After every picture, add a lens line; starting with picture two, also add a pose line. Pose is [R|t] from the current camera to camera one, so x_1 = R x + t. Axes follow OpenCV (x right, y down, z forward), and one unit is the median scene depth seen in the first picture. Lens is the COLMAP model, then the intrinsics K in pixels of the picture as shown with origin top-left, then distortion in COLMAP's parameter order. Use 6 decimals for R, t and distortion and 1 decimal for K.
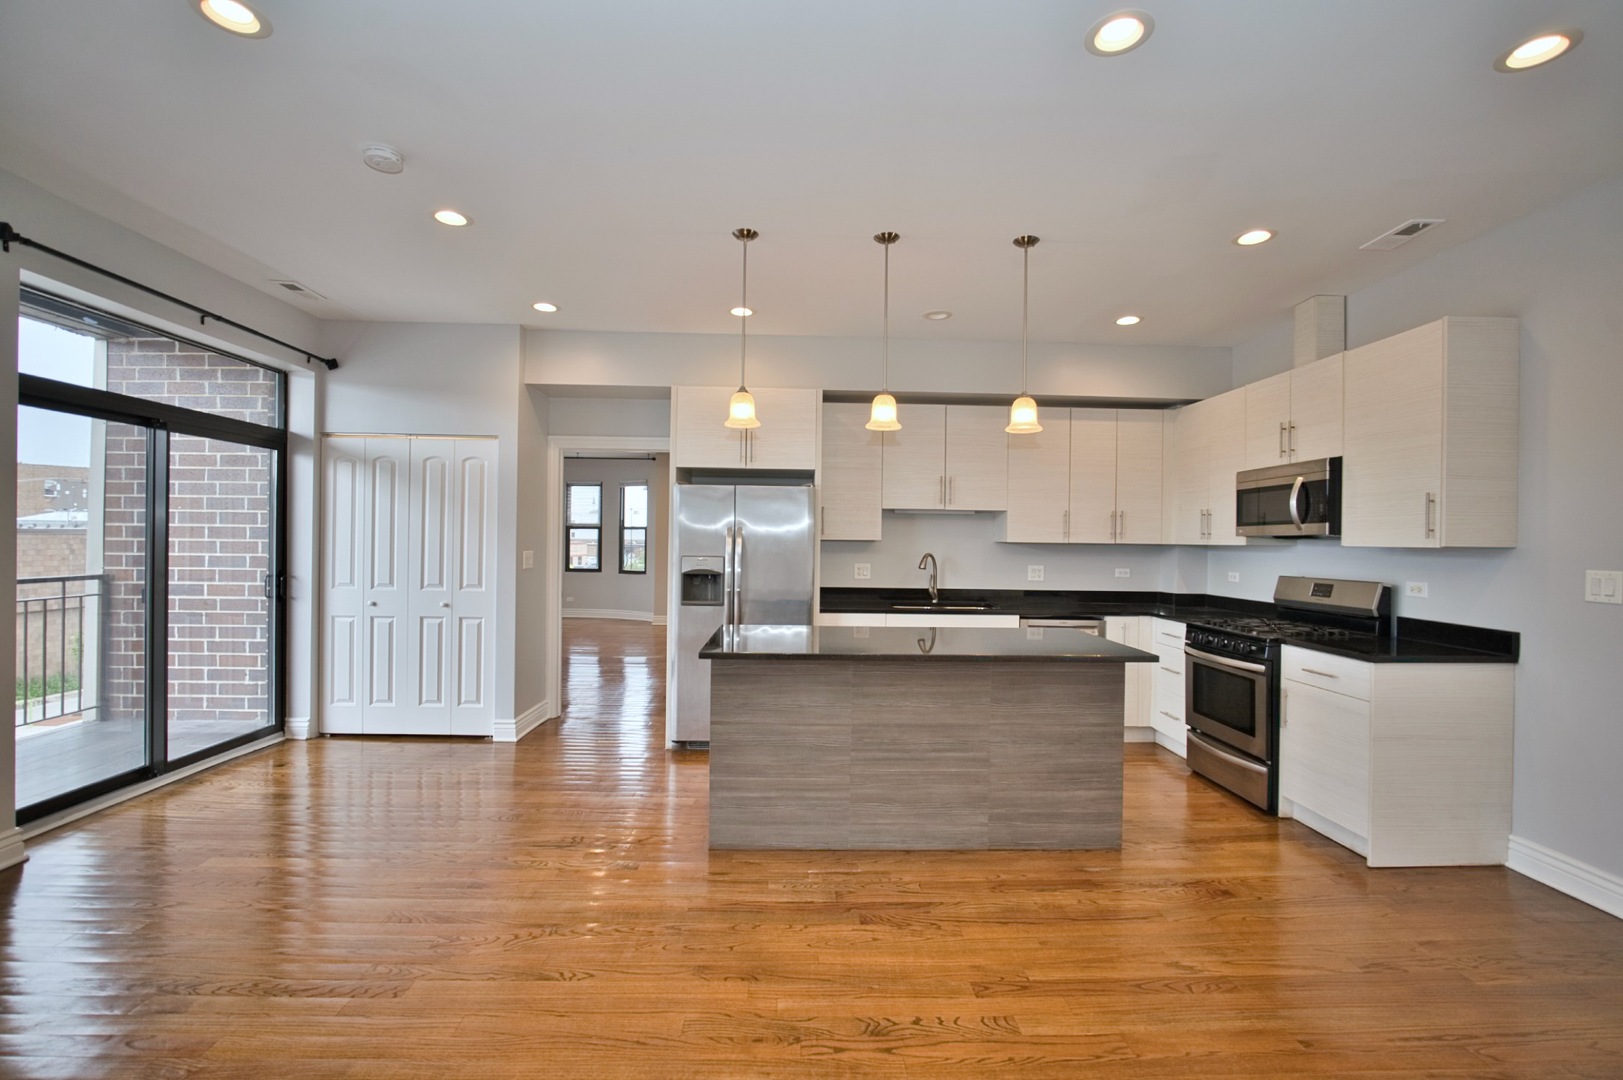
lens RADIAL K [[707.6, 0, 810.6], [0, 707.6, 536.7], [0, 0, 1]] dist [-0.024185, 0.007405]
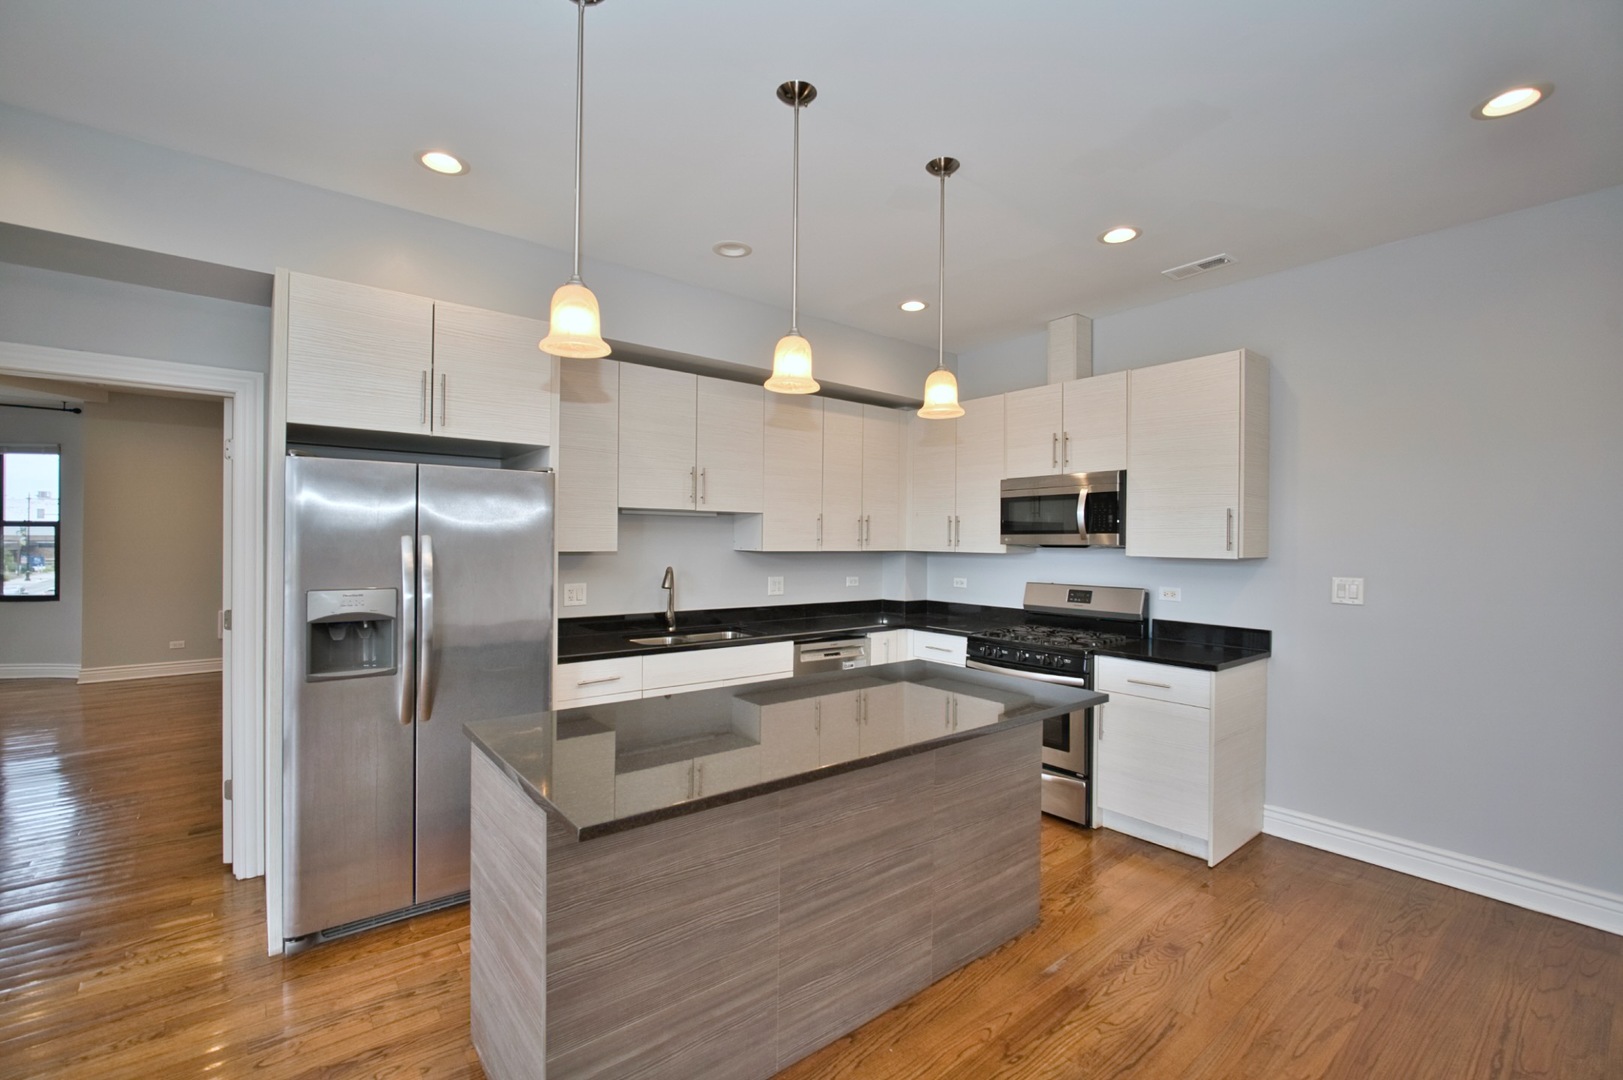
lens RADIAL K [[707.6, 0, 810.6], [0, 707.6, 536.7], [0, 0, 1]] dist [-0.024185, 0.007405]
pose [[0.794390, -0.003975, 0.607395, -0.243092], [-0.001707, 0.999960, 0.008777, -0.022577], [-0.607405, -0.008009, 0.794352, 0.423900]]
